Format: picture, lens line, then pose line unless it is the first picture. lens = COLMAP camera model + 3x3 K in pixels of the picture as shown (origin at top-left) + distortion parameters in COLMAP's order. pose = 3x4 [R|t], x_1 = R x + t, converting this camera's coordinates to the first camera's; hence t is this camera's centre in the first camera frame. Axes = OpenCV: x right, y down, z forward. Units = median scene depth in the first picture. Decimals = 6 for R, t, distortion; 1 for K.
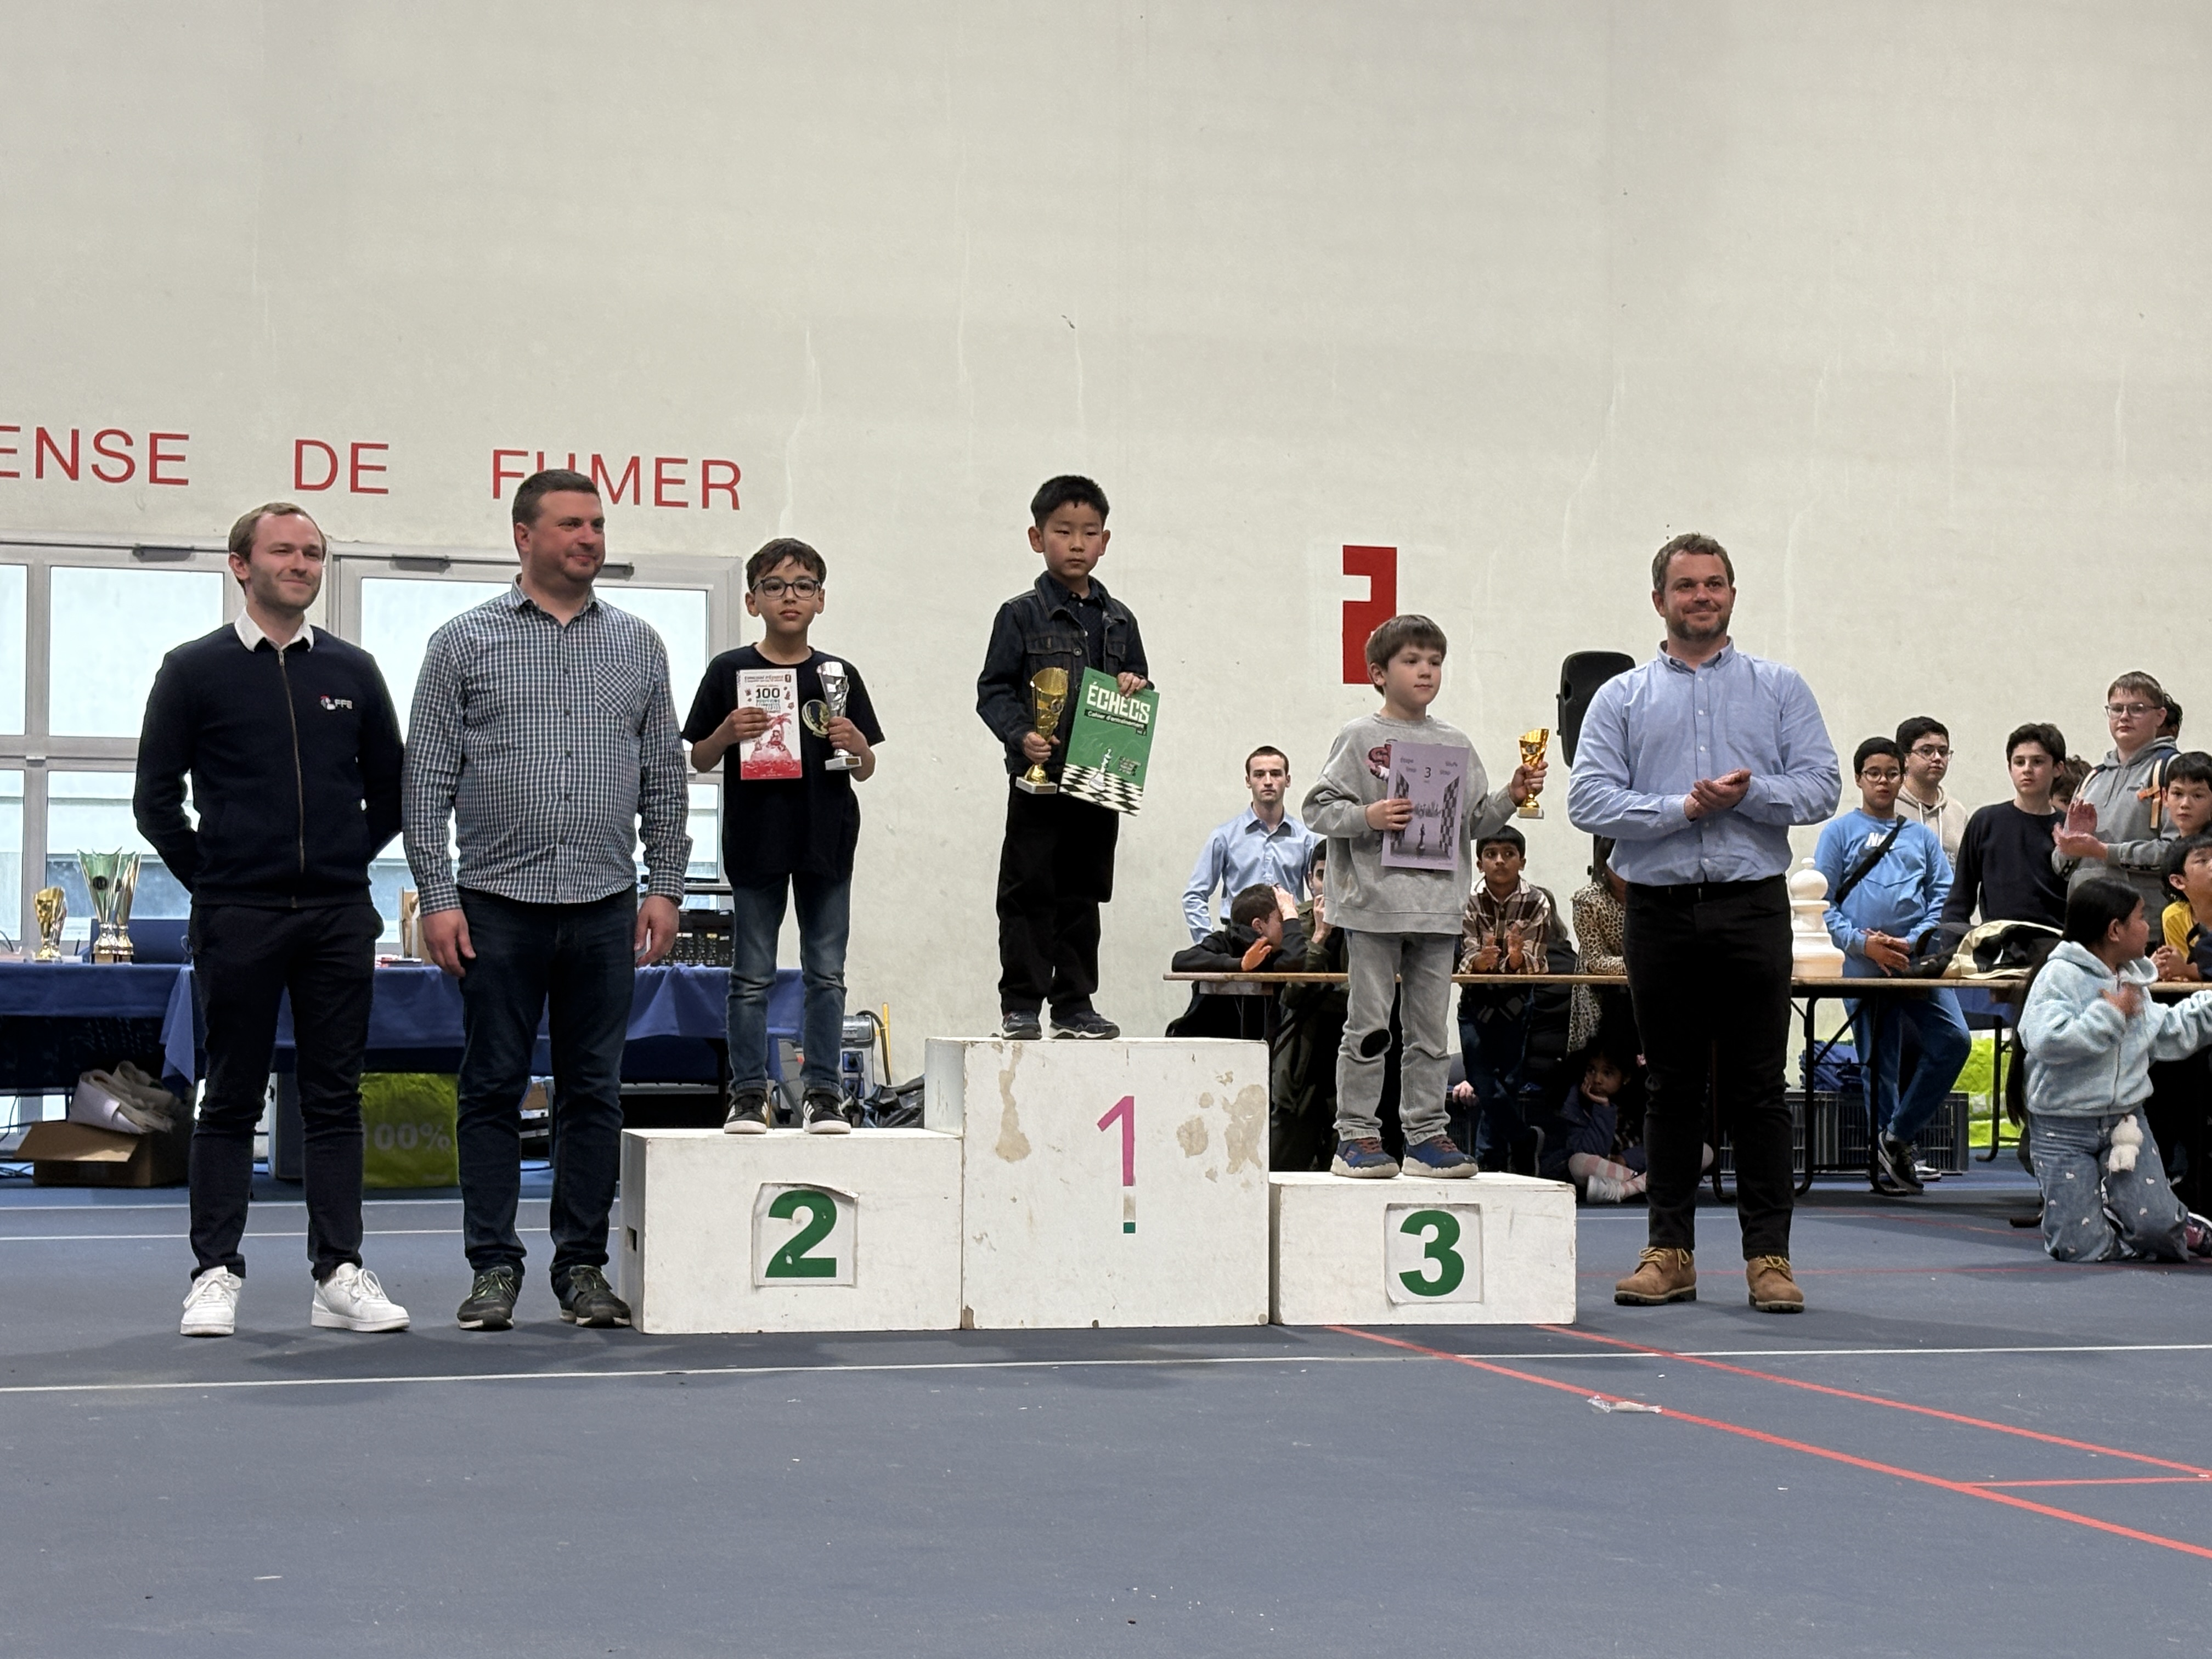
lens RADIAL K [[3932.0, 0, 1110.2], [0, 3932.0, 823.8], [0, 0, 1]] dist [0.303945, -1.040753]
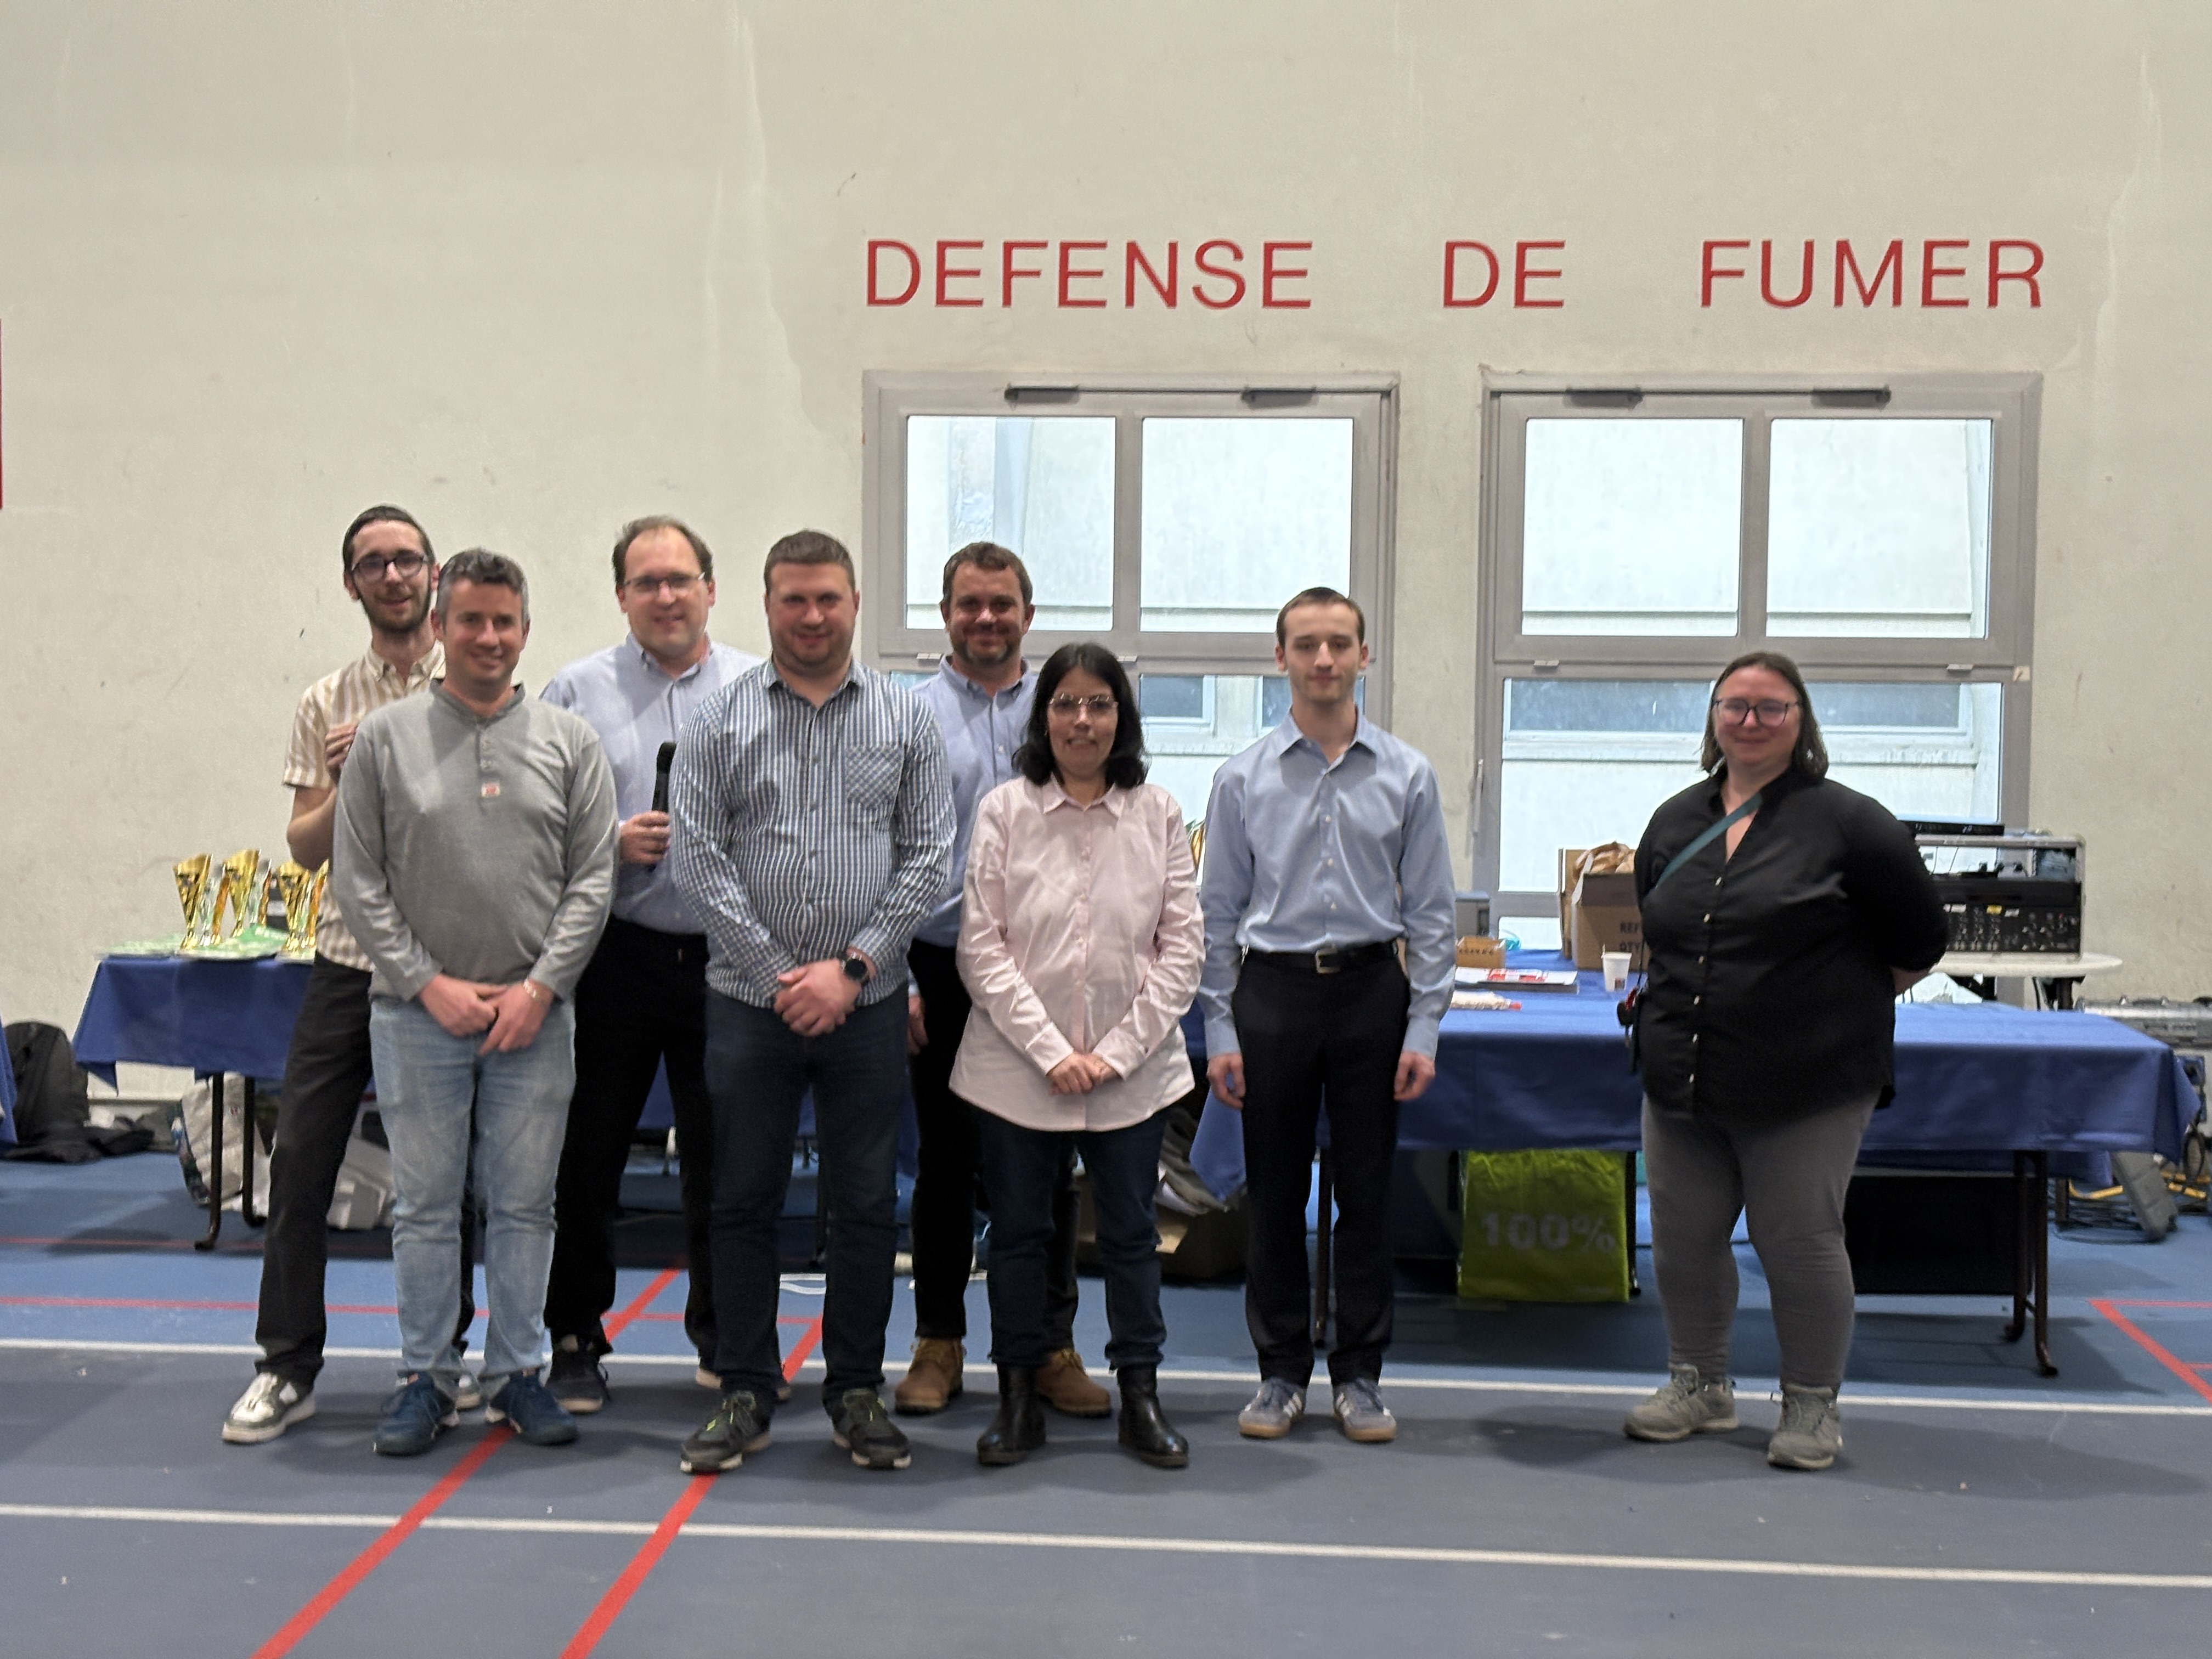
lens RADIAL K [[2798.6, 0, 1103.4], [0, 2798.6, 827.8], [0, 0, 1]] dist [0.075625, 0.006737]
pose [[0.930511, 0.029597, -0.365066, -0.069240], [0.004732, 0.995675, 0.092782, -0.036920], [0.366233, -0.088062, 0.926347, 0.498030]]
